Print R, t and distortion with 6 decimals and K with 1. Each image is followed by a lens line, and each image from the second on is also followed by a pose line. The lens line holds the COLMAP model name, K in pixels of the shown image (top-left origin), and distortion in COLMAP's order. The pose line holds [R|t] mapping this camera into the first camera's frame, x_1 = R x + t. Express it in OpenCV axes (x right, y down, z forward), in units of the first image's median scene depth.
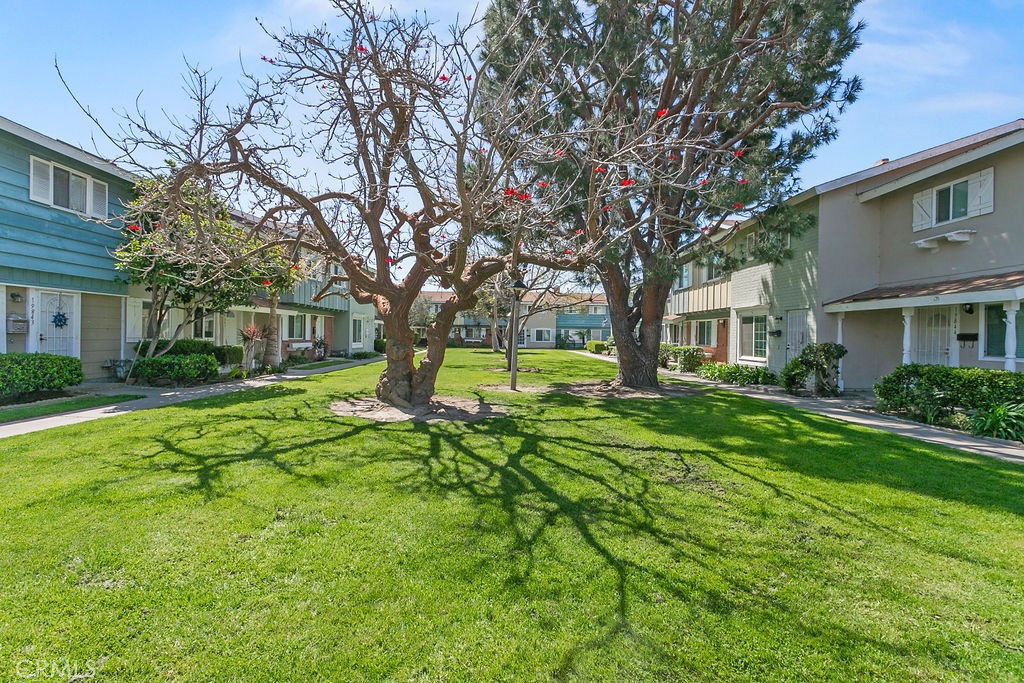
lens RADIAL K [[503.1, 0, 512.0], [0, 503.1, 341.5], [0, 0, 1]] dist [-0.000259, -0.000059]
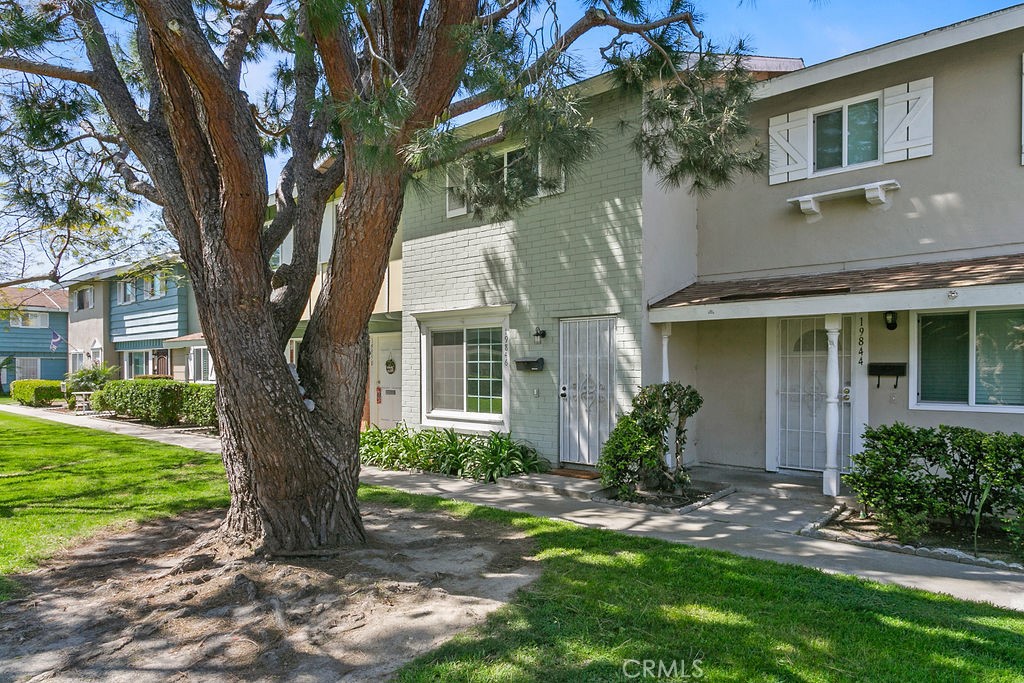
lens RADIAL K [[657.3, 0, 512.7], [0, 657.3, 377.4], [0, 0, 1]] dist [-0.004964, -0.001301]
pose [[0.682516, -0.023737, 0.730485, 0.049854], [0.018151, 0.999715, 0.015526, -0.016049], [-0.730645, 0.002662, 0.682752, 0.655528]]
